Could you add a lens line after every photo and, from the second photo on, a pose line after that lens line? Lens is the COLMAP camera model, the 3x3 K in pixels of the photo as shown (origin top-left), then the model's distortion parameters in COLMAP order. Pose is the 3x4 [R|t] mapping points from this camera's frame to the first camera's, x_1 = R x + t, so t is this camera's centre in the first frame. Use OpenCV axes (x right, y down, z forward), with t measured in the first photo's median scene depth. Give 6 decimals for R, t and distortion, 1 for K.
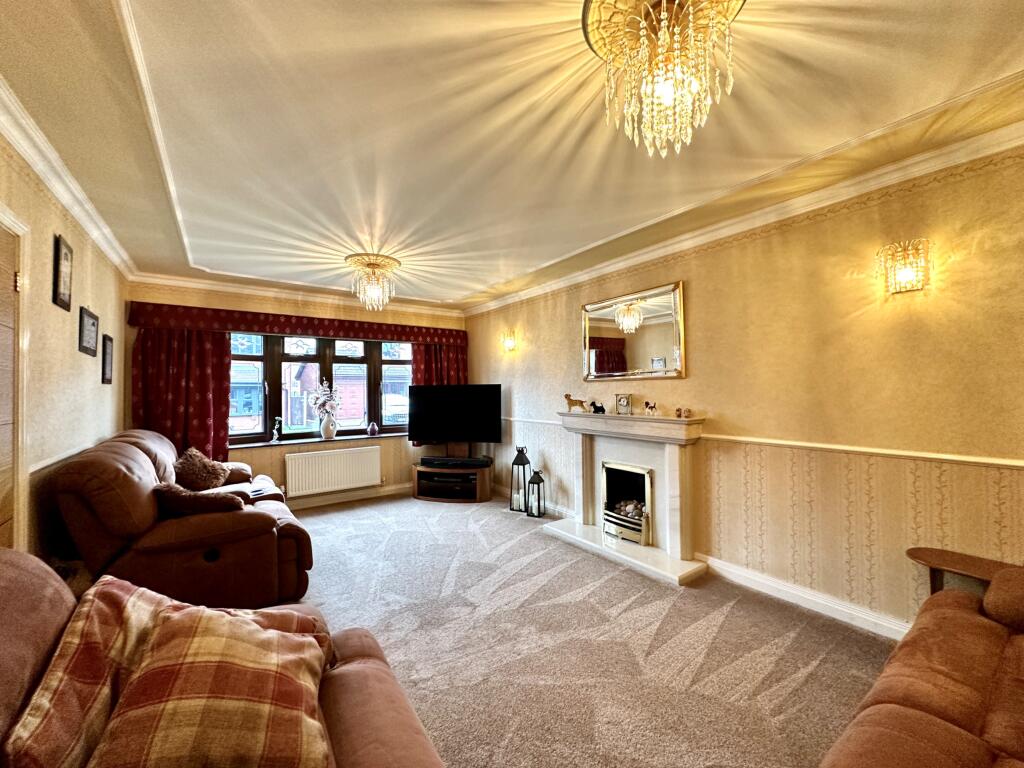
lens RADIAL K [[410.3, 0, 510.7], [0, 410.3, 383.1], [0, 0, 1]] dist [0.000166, 0.000489]
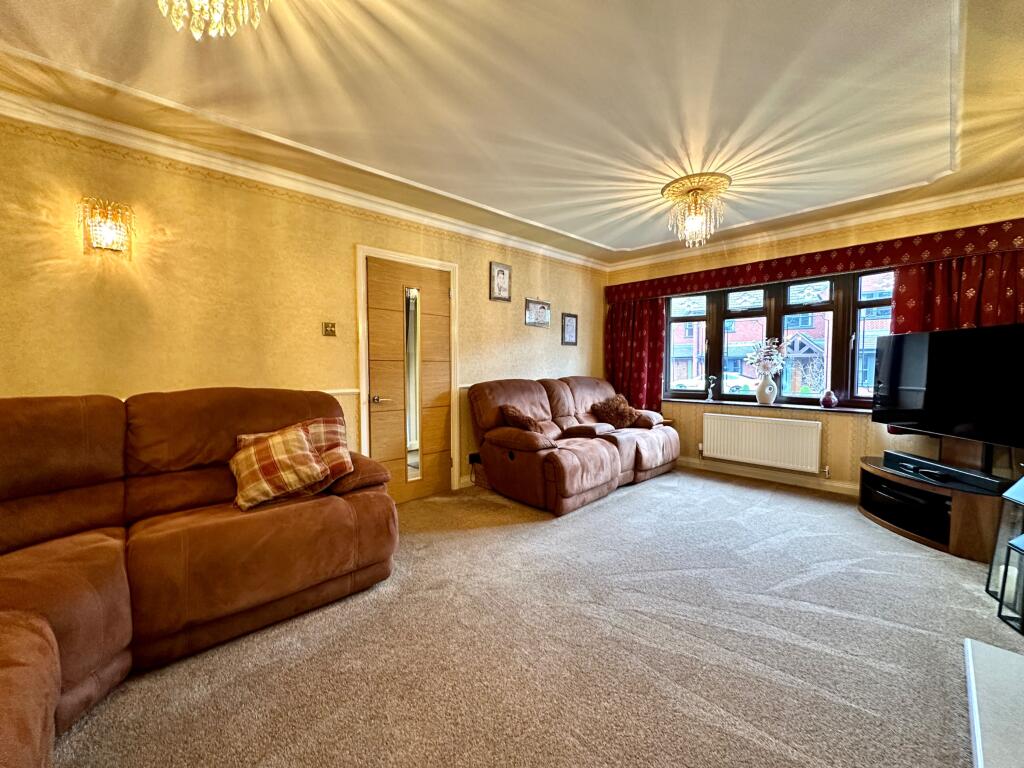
lens RADIAL K [[410.3, 0, 511.2], [0, 410.3, 384.6], [0, 0, 1]] dist [0.000166, 0.000489]
pose [[0.140832, 0.057749, -0.988348, 0.388868], [0.019823, 0.997933, 0.061134, 0.038268], [0.989835, -0.028202, 0.139396, 0.430759]]
